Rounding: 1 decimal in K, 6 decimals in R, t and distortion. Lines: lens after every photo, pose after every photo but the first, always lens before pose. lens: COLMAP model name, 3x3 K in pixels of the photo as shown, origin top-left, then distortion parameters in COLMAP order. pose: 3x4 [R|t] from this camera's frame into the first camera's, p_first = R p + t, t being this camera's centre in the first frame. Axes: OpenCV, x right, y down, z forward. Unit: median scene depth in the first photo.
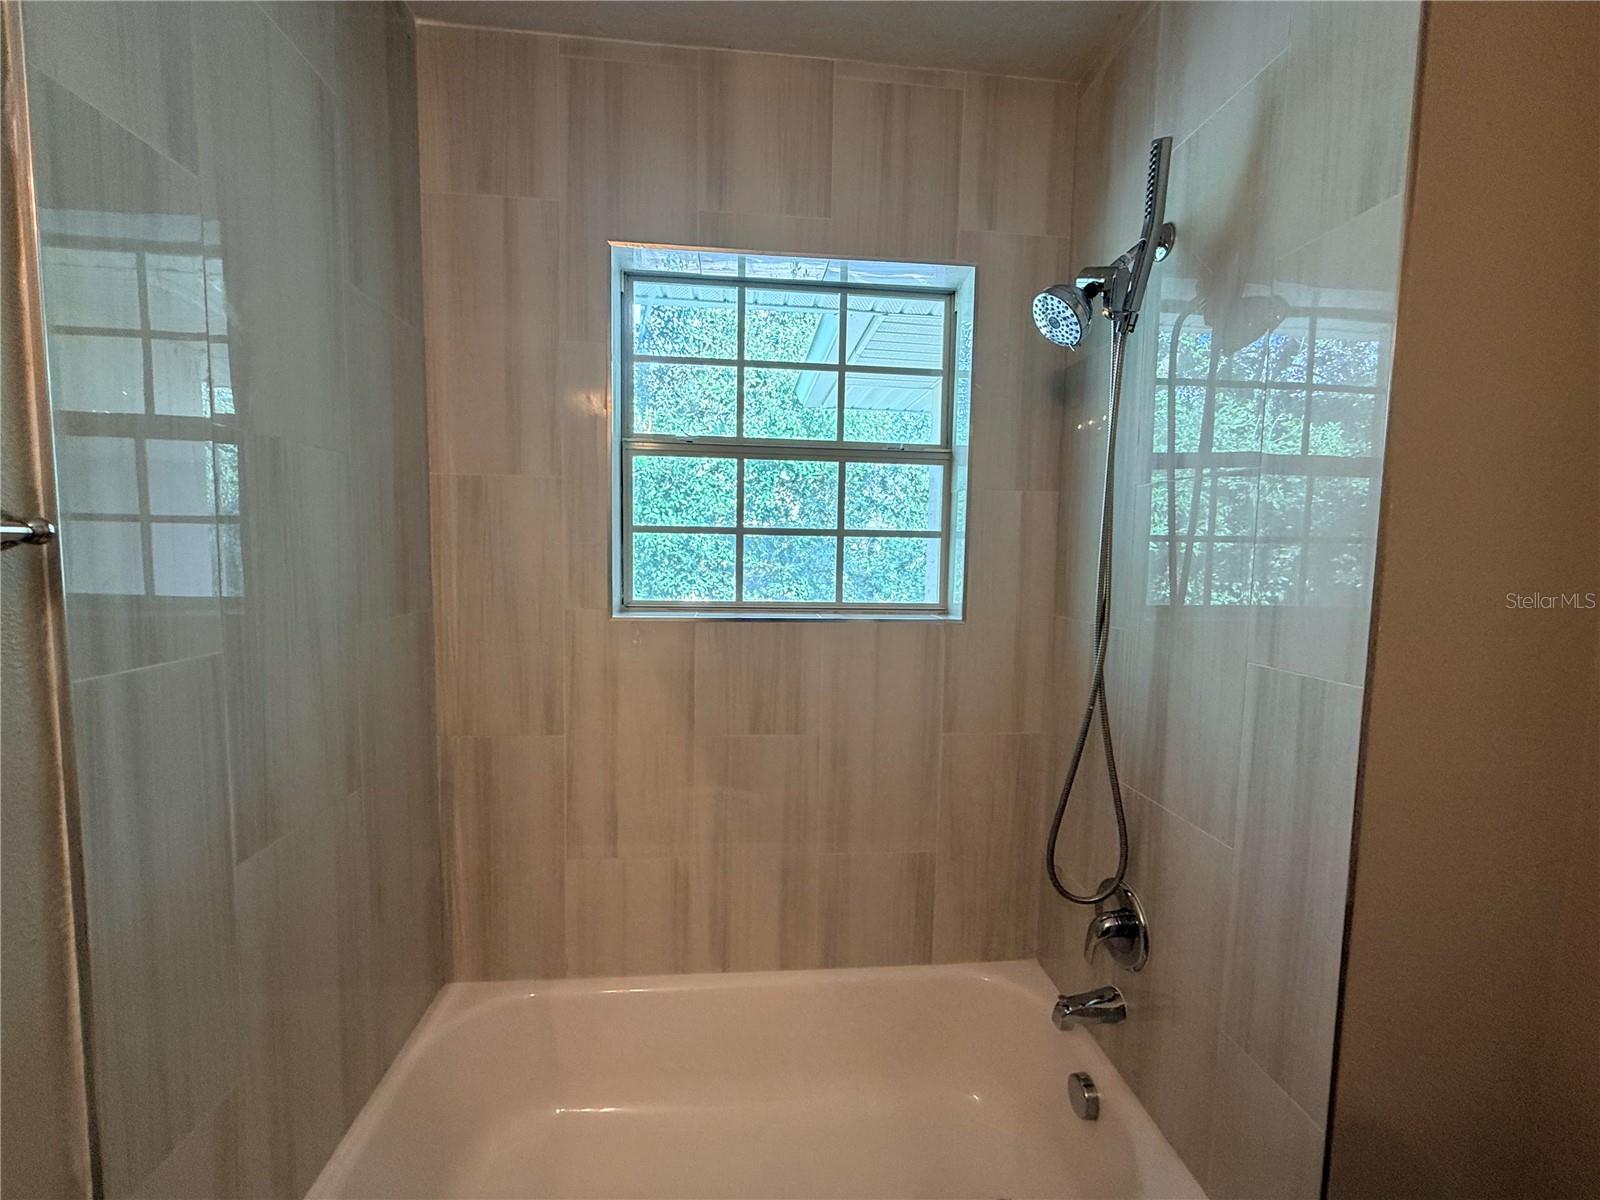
lens RADIAL K [[634.6, 0, 797.7], [0, 634.6, 595.0], [0, 0, 1]] dist [-0.002108, 0.000927]
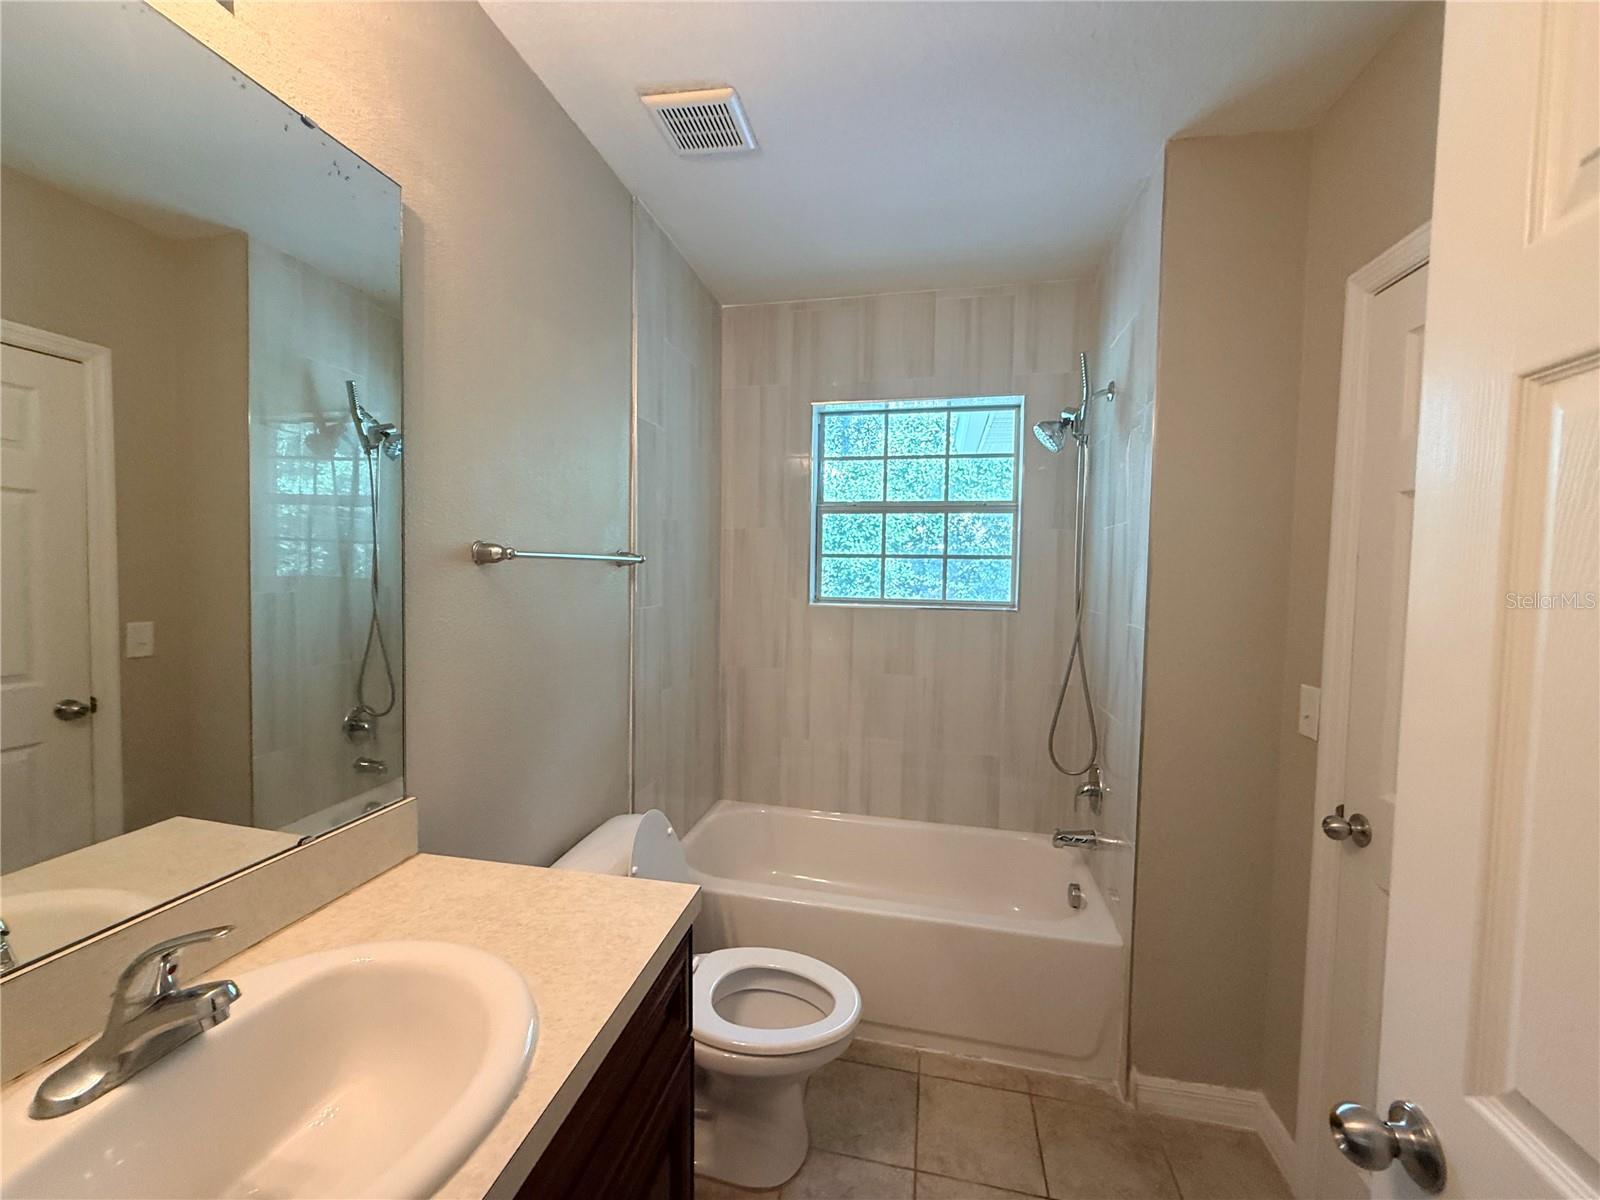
lens RADIAL K [[634.6, 0, 795.5], [0, 634.6, 603.3], [0, 0, 1]] dist [-0.002108, 0.000927]
pose [[0.947806, 0.015294, -0.318480, 0.238320], [-0.022776, 0.999545, -0.019784, 0.066050], [0.318033, 0.026005, 0.947723, -0.703210]]
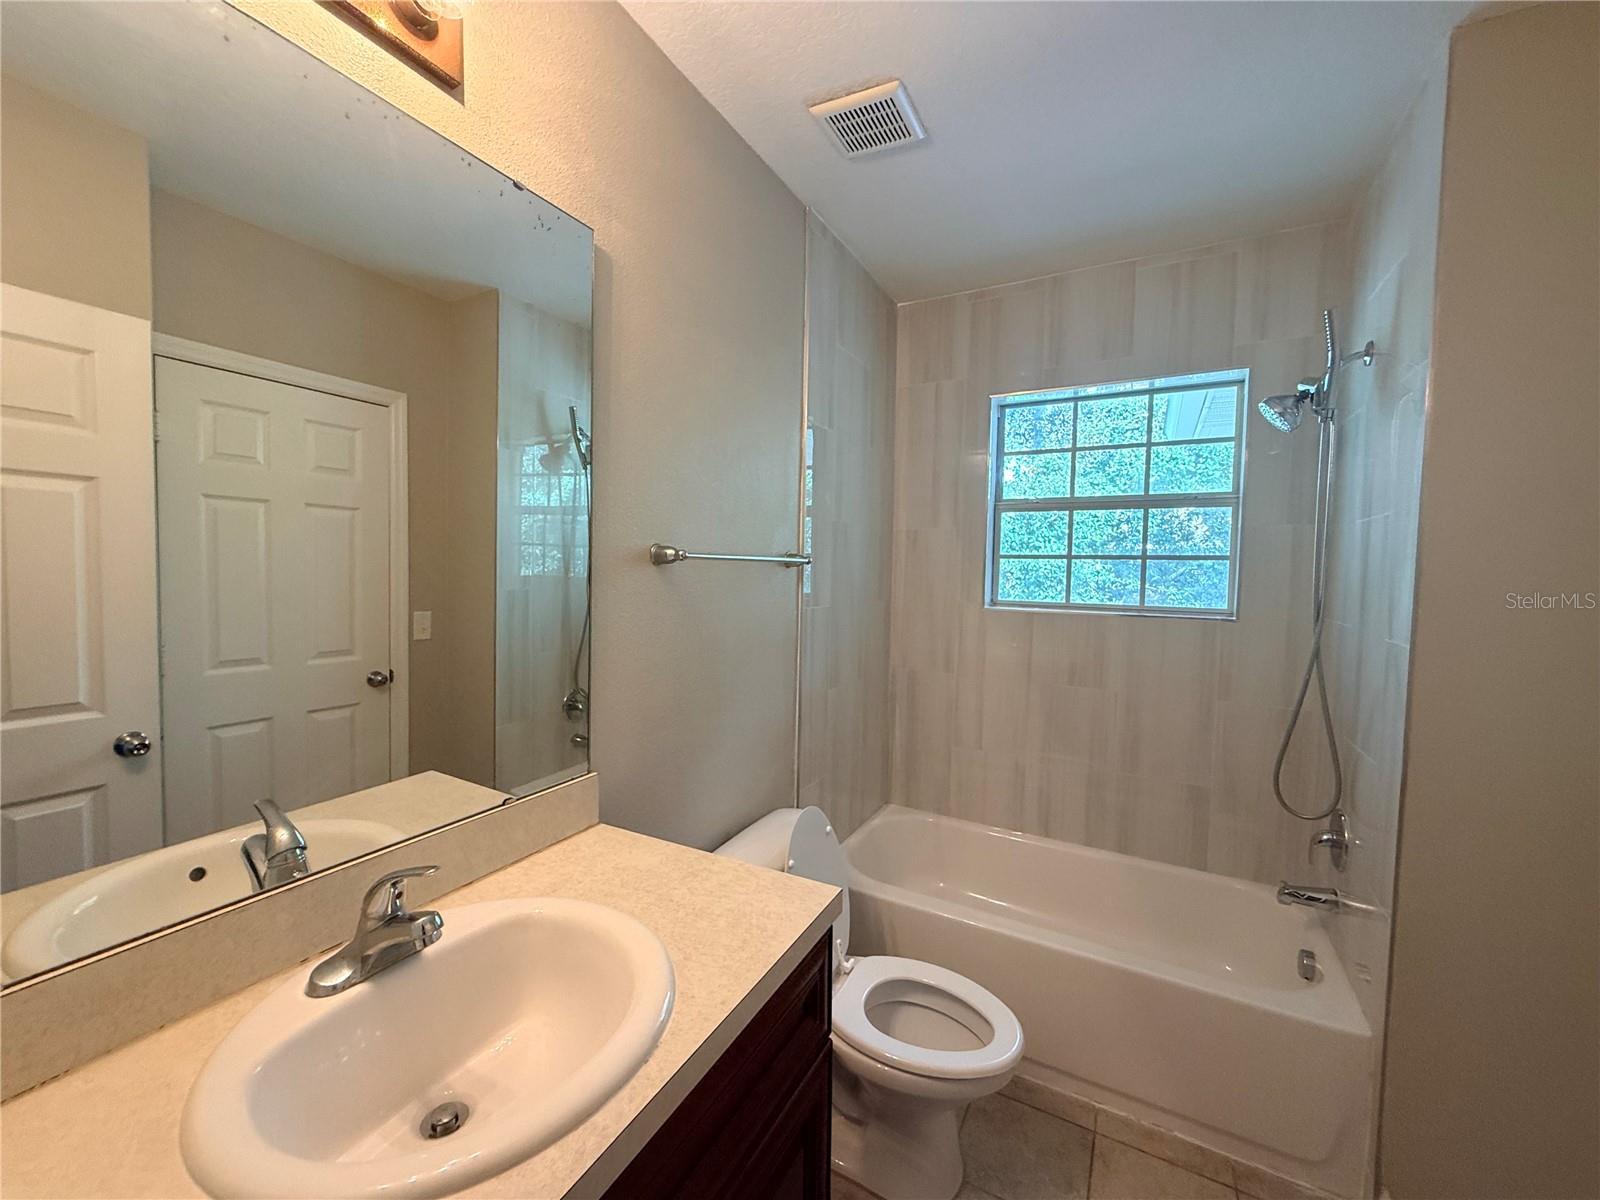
lens RADIAL K [[634.6, 0, 797.7], [0, 634.6, 602.8], [0, 0, 1]] dist [-0.002108, 0.000927]
pose [[0.818979, 0.029442, -0.573068, 0.268671], [-0.045503, 0.998870, -0.013711, 0.065316], [0.572017, 0.037305, 0.819393, -0.675233]]
